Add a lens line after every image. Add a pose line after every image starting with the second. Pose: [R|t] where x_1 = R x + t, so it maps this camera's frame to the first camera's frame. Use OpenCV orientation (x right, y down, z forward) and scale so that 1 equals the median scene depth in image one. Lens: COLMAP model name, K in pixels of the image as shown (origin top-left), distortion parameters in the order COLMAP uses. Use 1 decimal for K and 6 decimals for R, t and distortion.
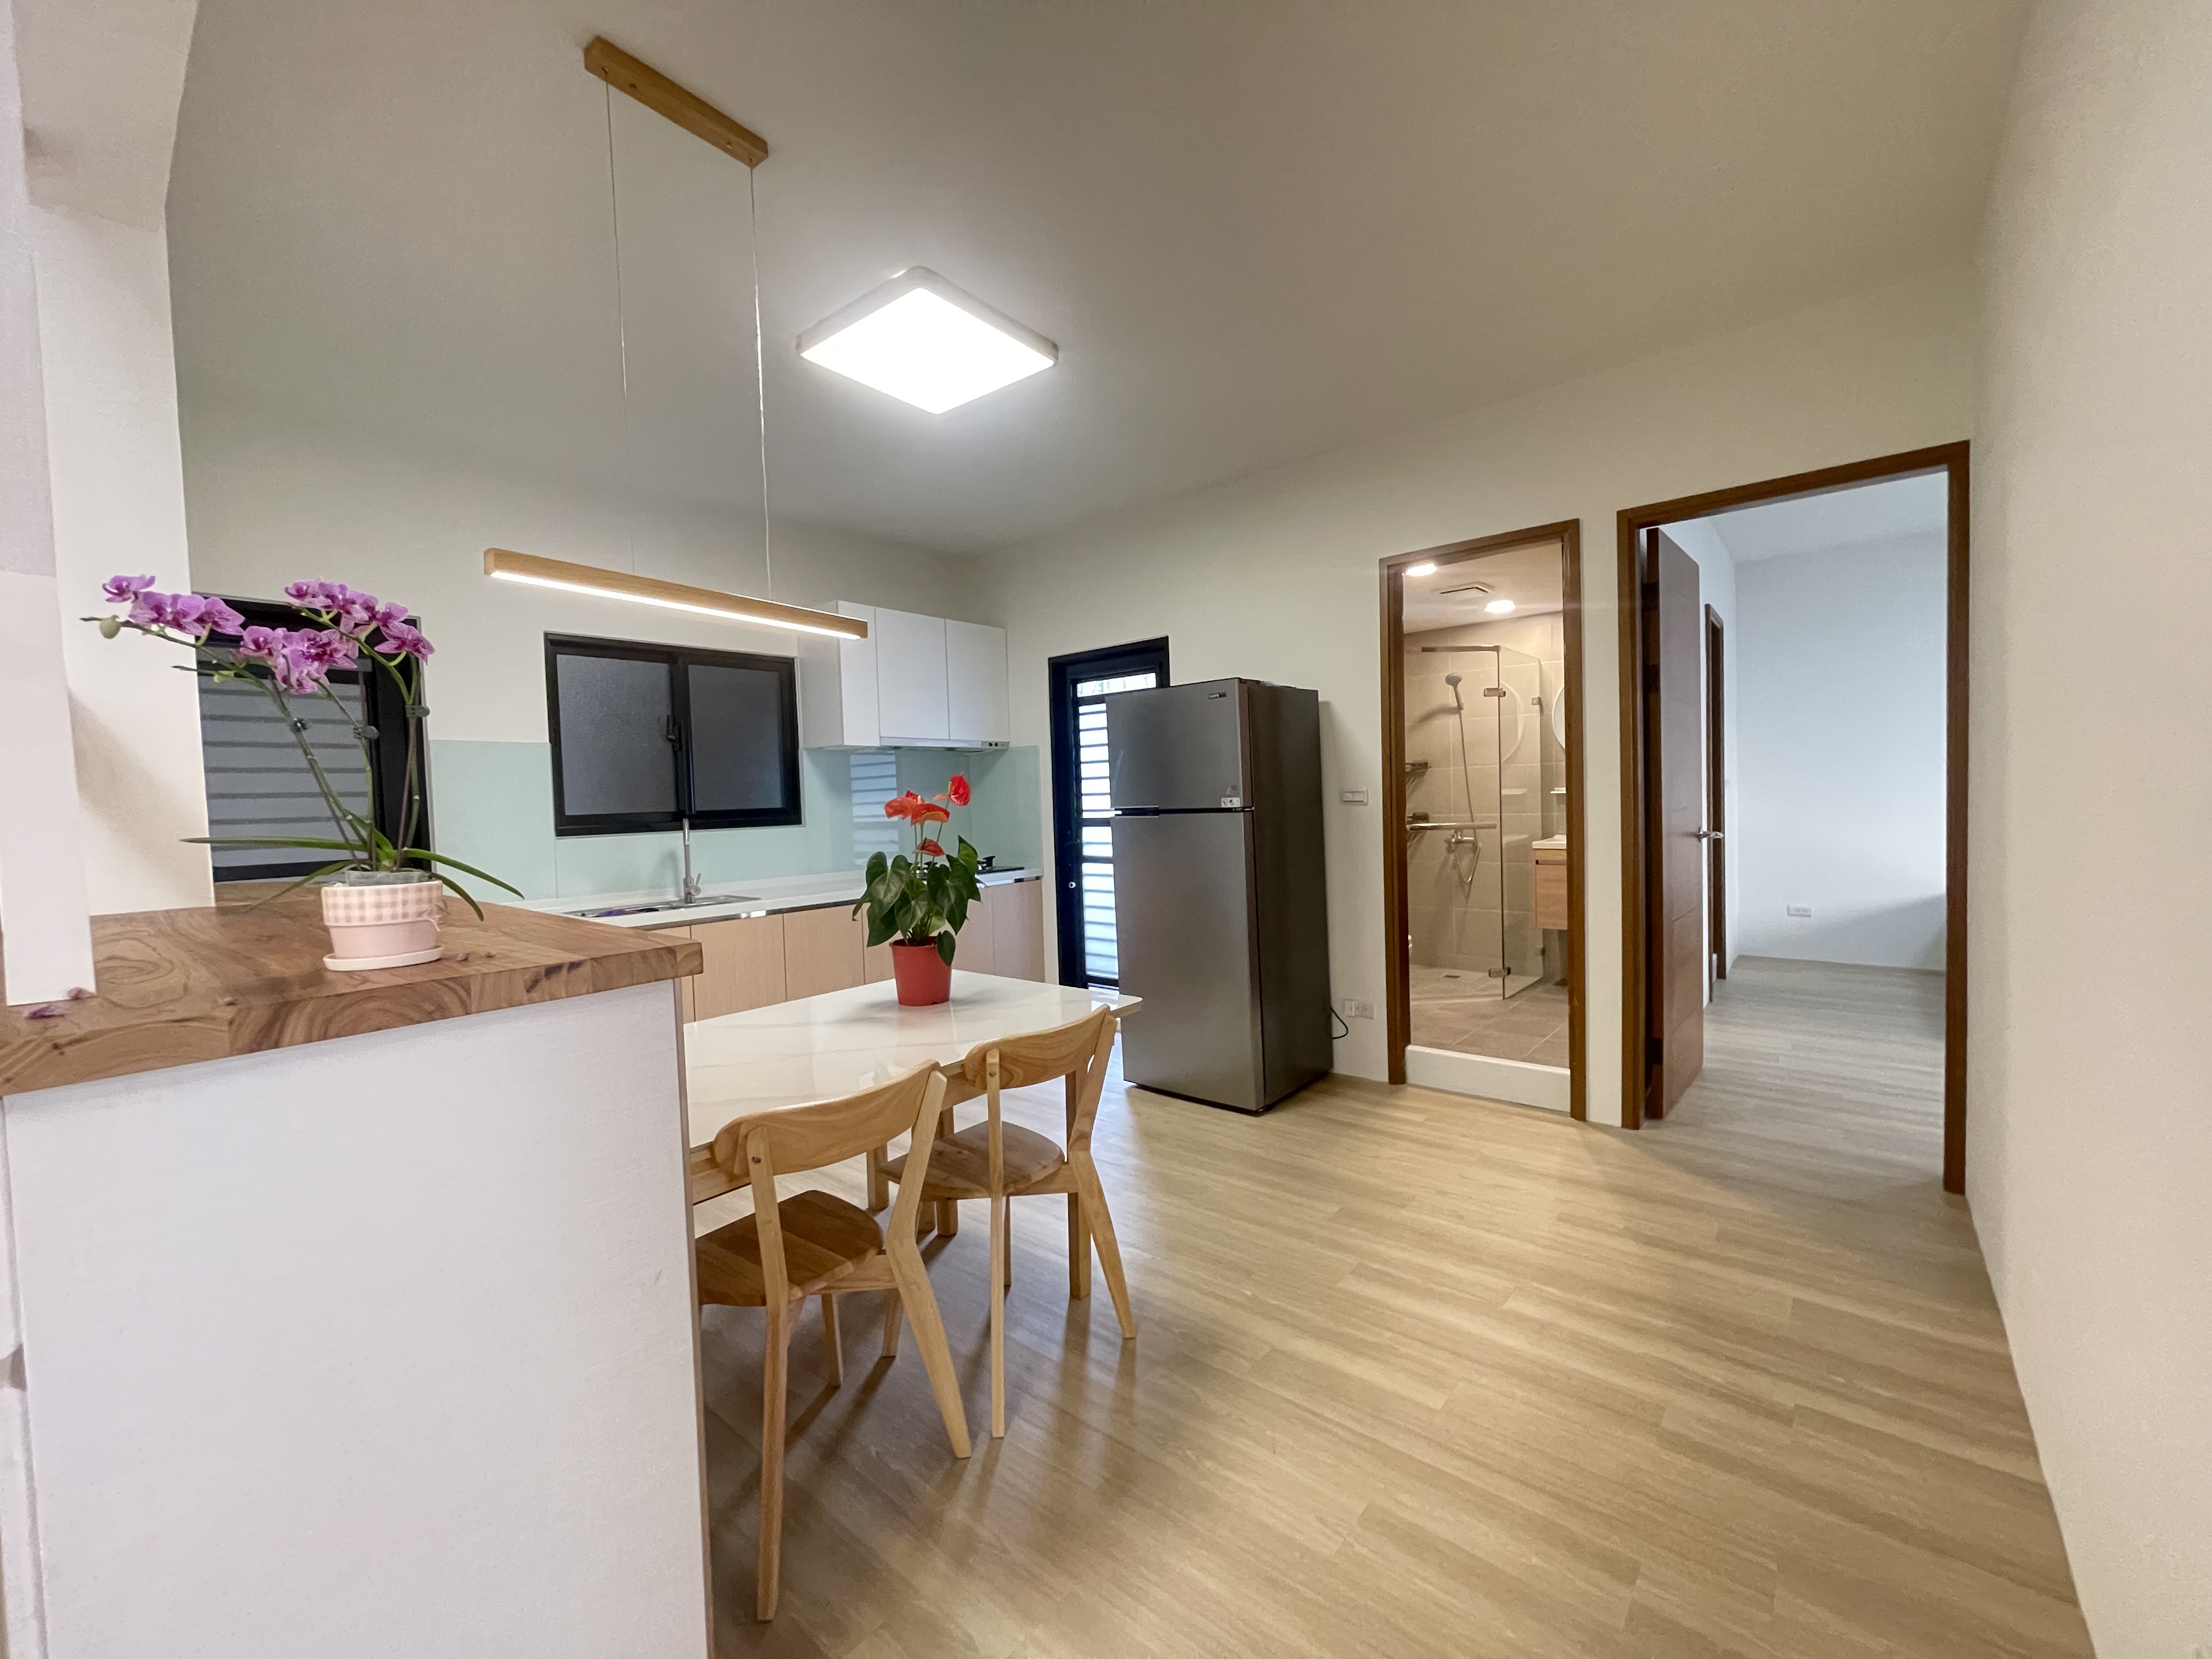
lens RADIAL K [[893.1, 0, 1097.1], [0, 893.1, 830.5], [0, 0, 1]] dist [0.000996, 0.000111]
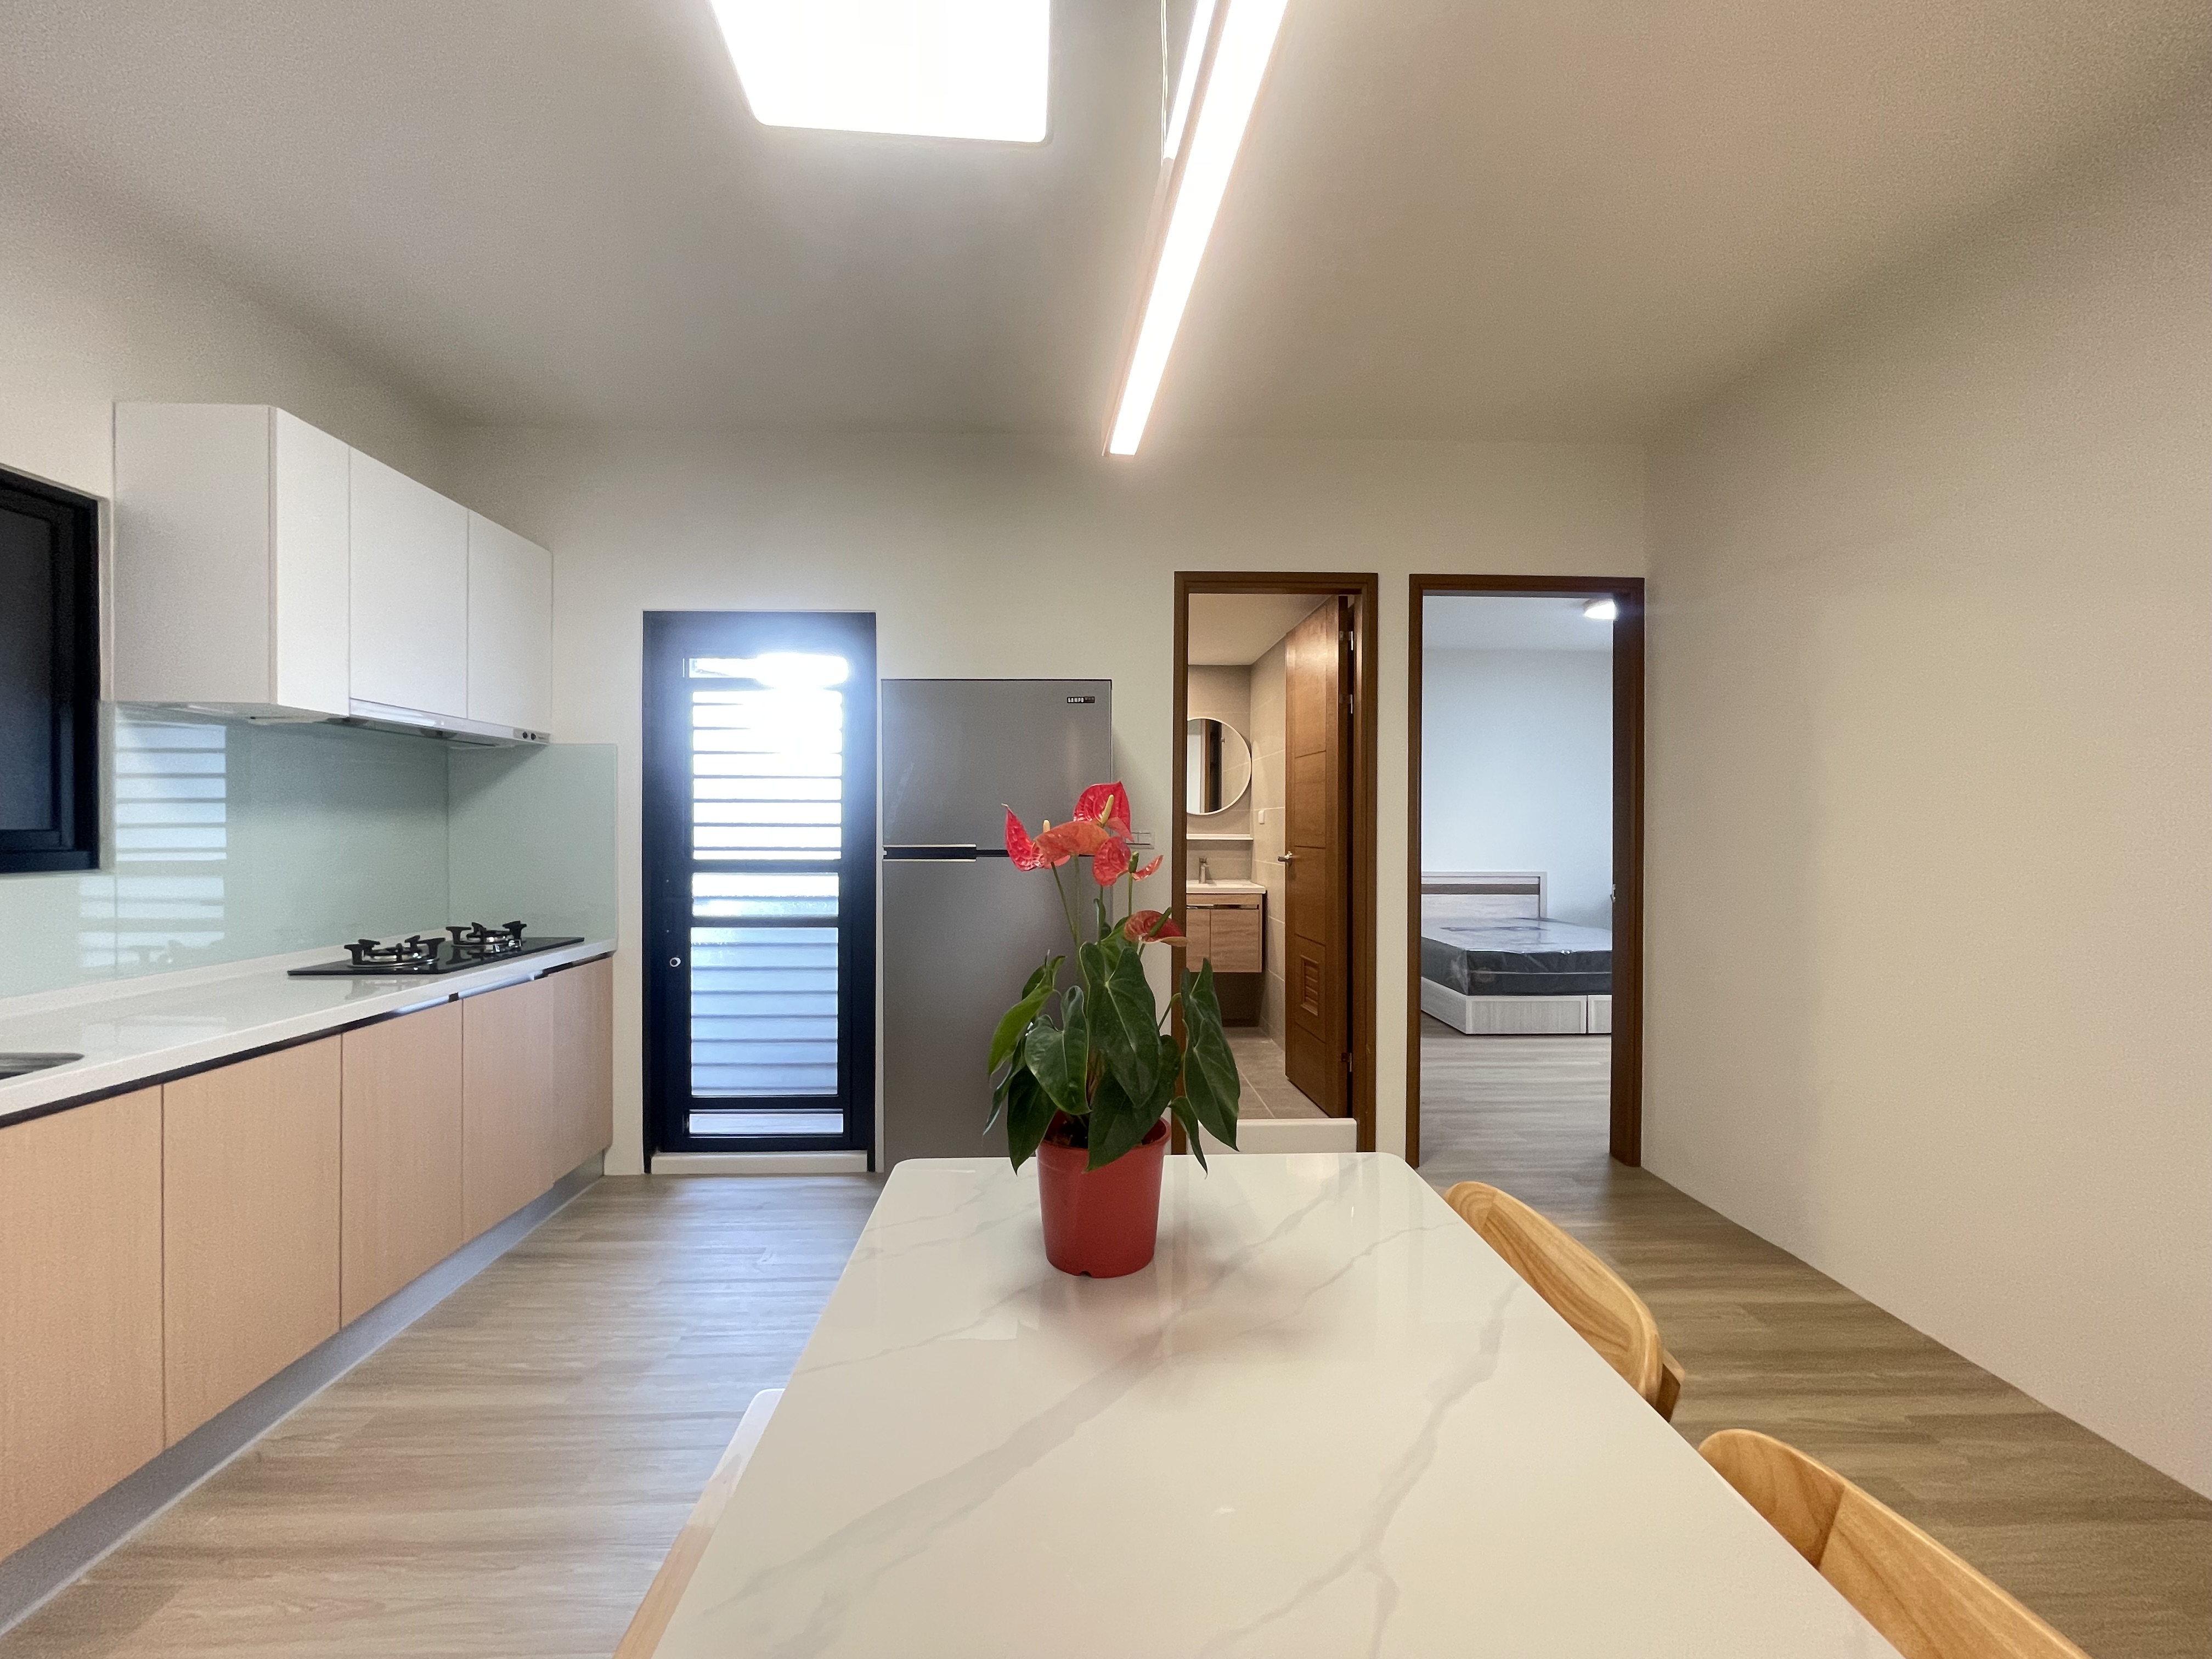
lens RADIAL K [[893.1, 0, 1104.8], [0, 893.1, 834.1], [0, 0, 1]] dist [0.000996, 0.000111]
pose [[0.732868, 0.029364, 0.679737, -0.306896], [-0.000038, 0.999070, -0.043117, -0.005479], [-0.680371, 0.031573, 0.732188, 0.385411]]
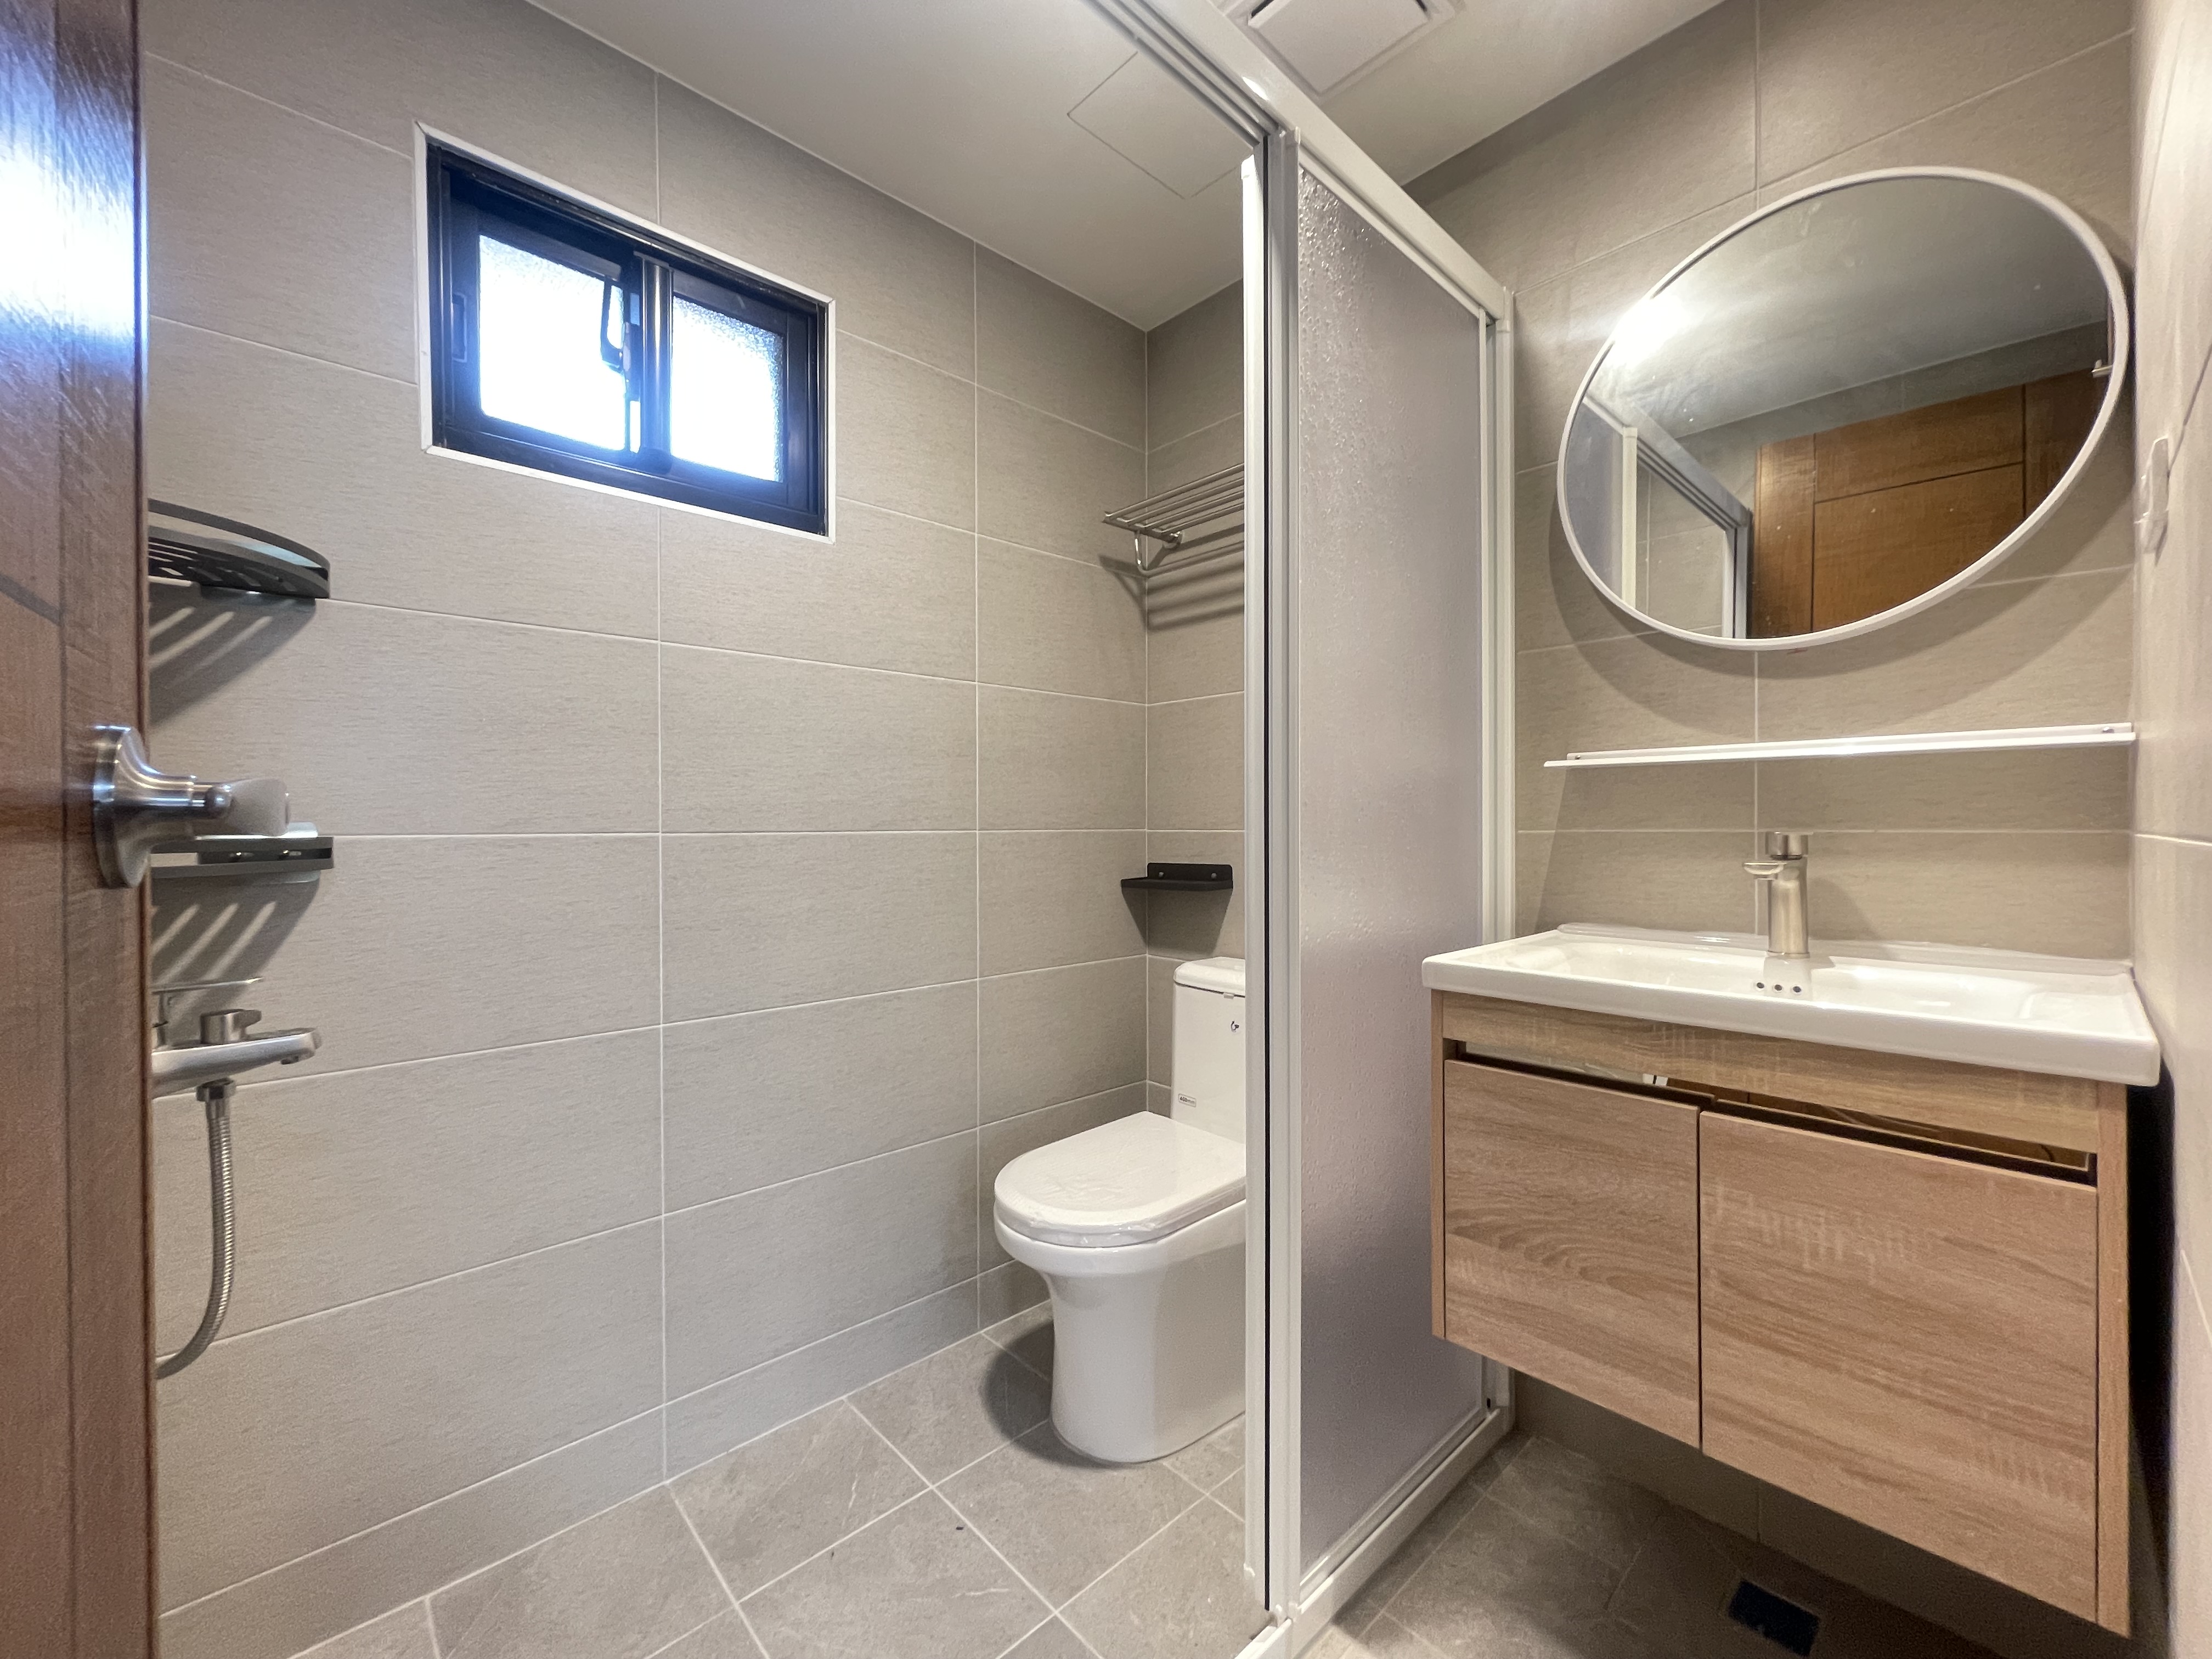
lens RADIAL K [[893.1, 0, 1101.9], [0, 893.1, 821.2], [0, 0, 1]] dist [0.000996, 0.000111]
pose [[0.998486, 0.025299, -0.048837, 0.525327], [-0.027333, 0.998766, -0.041454, -0.015194], [0.047728, 0.042726, 0.997946, 0.974478]]
